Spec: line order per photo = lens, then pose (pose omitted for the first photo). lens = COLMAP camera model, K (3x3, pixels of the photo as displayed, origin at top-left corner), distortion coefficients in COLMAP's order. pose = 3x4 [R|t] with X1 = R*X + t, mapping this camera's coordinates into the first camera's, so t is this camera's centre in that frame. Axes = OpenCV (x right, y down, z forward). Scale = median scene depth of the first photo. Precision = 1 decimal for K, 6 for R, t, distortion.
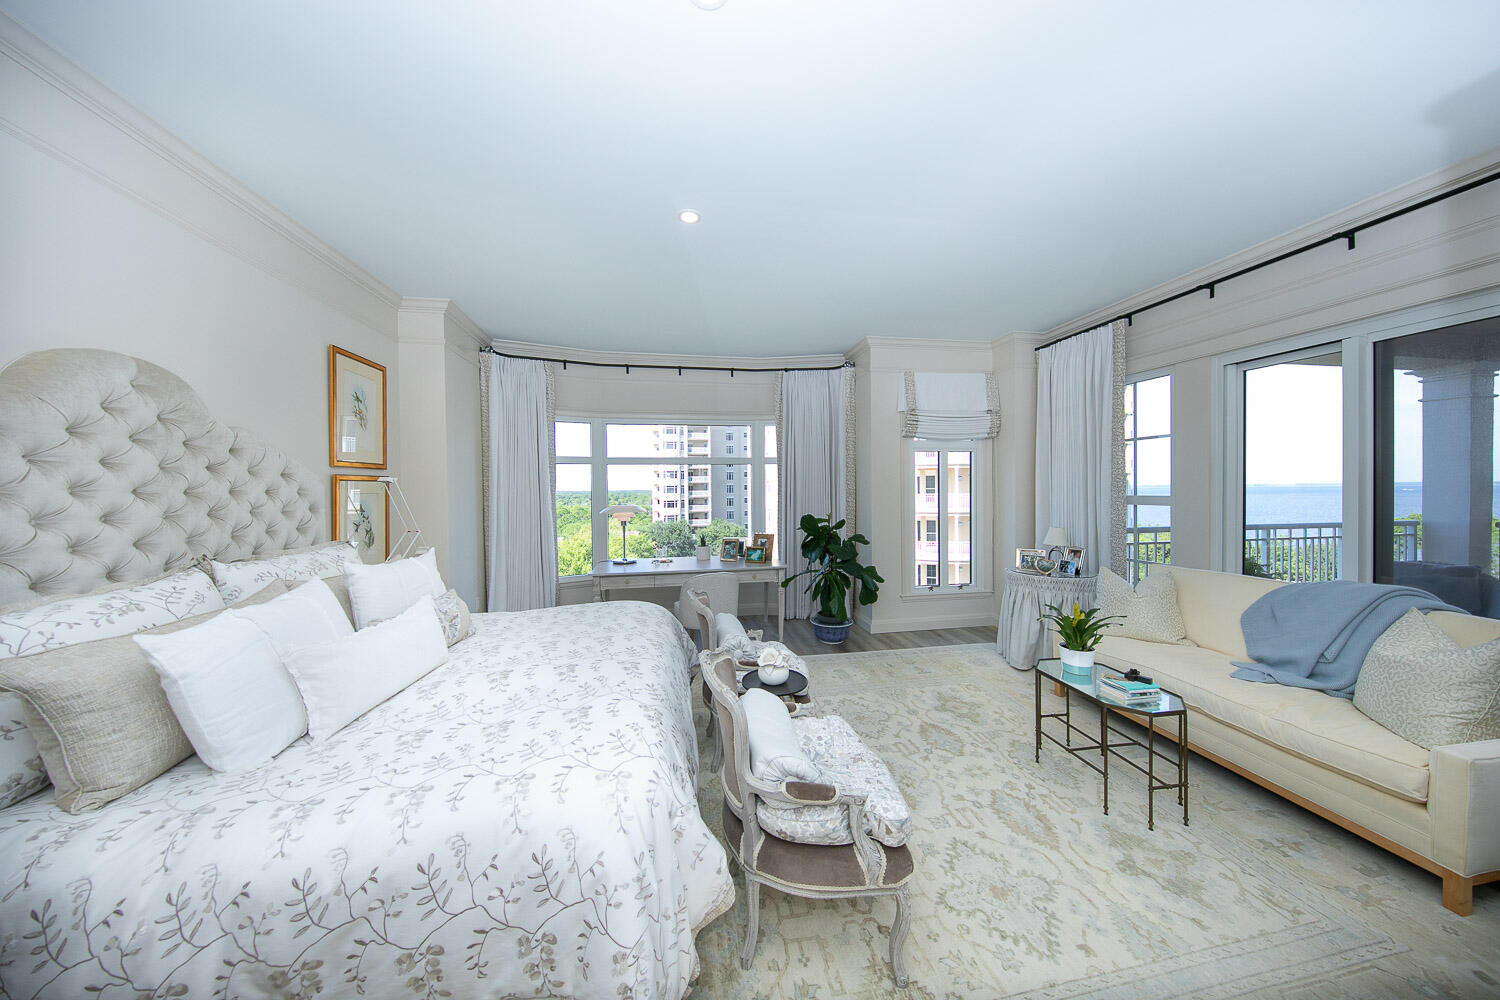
lens RADIAL K [[473.6, 0, 751.5], [0, 473.6, 492.7], [0, 0, 1]] dist [0.000133, -0.000027]
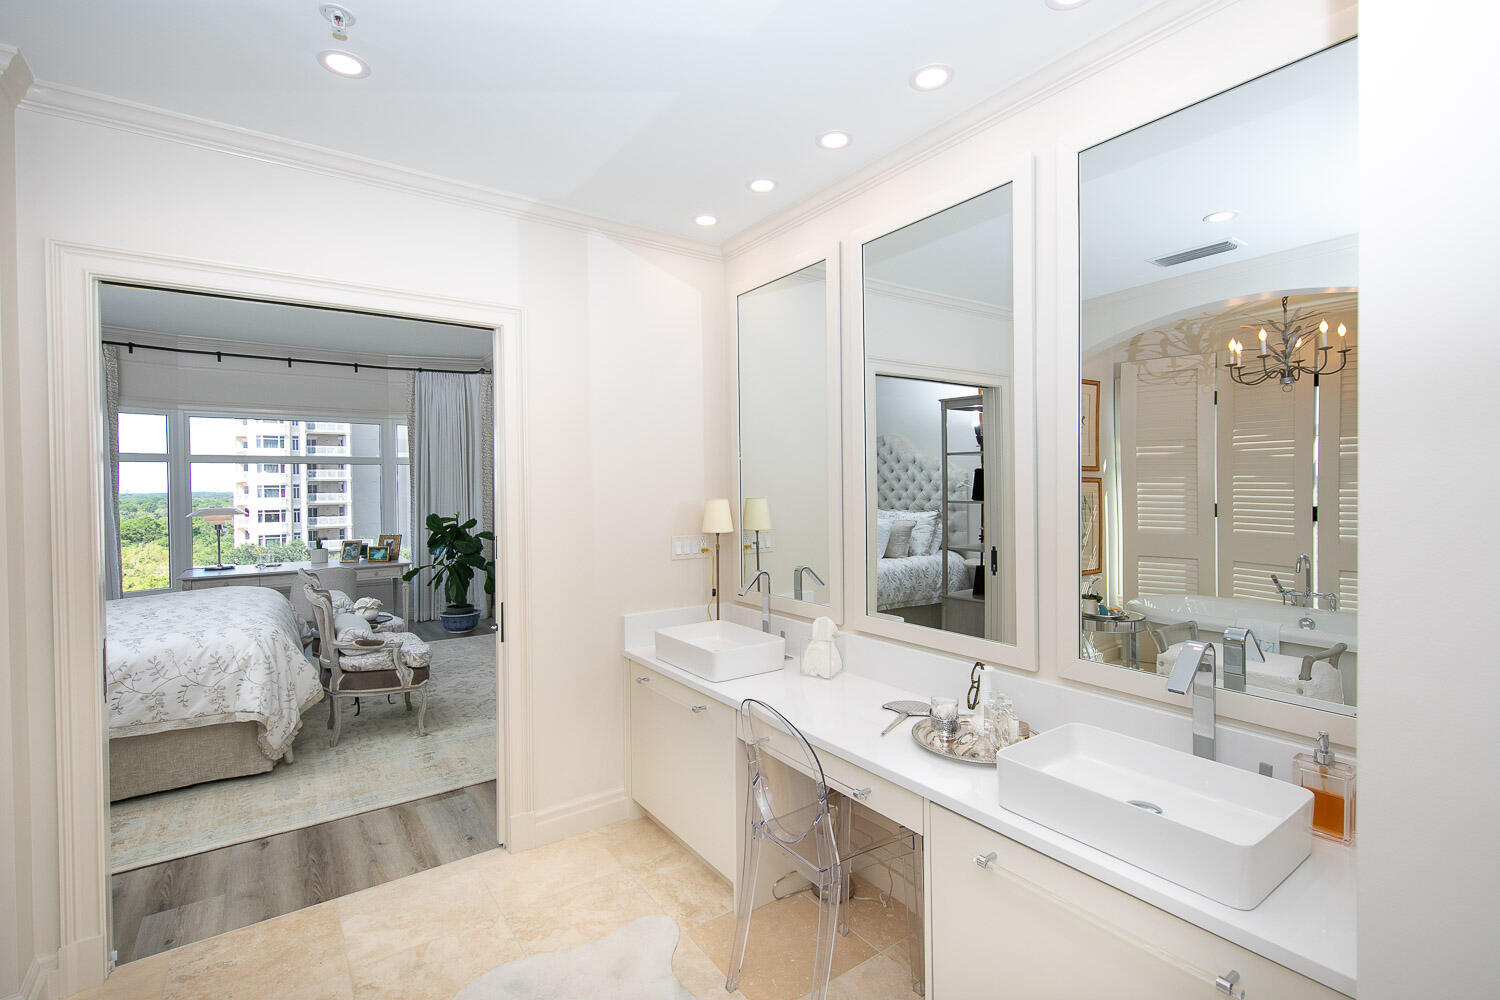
lens RADIAL K [[660.3, 0, 749.5], [0, 660.3, 492.3], [0, 0, 1]] dist [0.000660, 0.000019]
pose [[0.897440, -0.003057, 0.441126, 0.098018], [0.004862, 0.999984, -0.002960, 0.004871], [-0.441110, 0.004801, 0.897440, -0.642466]]
